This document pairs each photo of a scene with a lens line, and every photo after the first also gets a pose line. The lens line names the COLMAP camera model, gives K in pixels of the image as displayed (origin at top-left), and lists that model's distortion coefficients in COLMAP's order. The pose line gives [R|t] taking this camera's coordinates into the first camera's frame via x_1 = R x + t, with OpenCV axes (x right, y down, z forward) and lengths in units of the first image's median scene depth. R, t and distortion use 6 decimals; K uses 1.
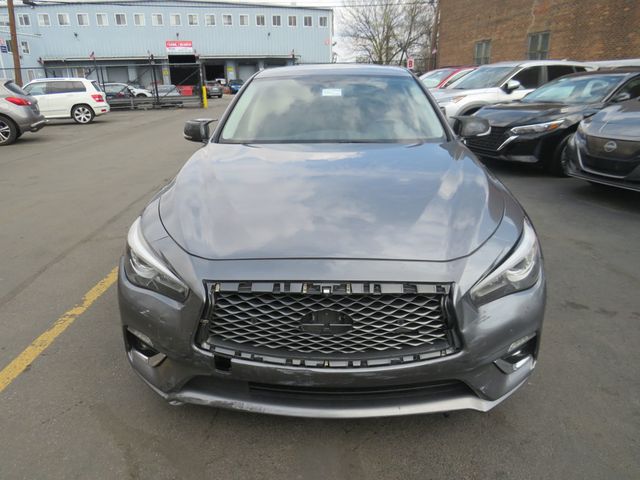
lens RADIAL K [[499.9, 0, 298.3], [0, 499.9, 243.9], [0, 0, 1]] dist [-0.054908, 0.029702]
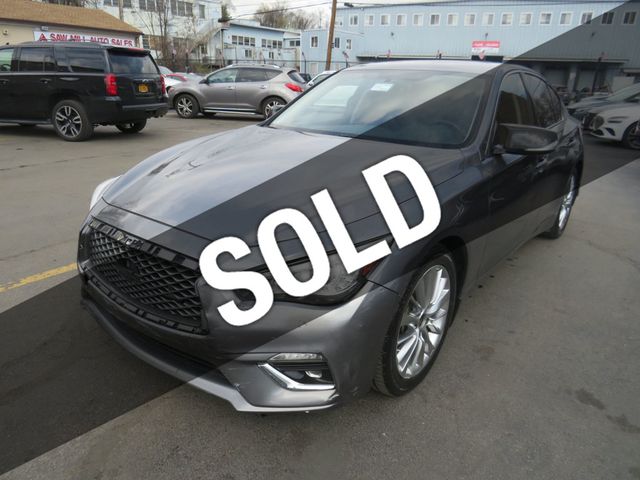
lens RADIAL K [[499.9, 0, 300.3], [0, 499.9, 237.4], [0, 0, 1]] dist [-0.054908, 0.029702]
pose [[0.786227, 0.226332, -0.574997, 0.118418], [-0.233731, 0.970301, 0.062339, -0.009736], [0.572029, 0.085382, 0.815777, 0.030500]]
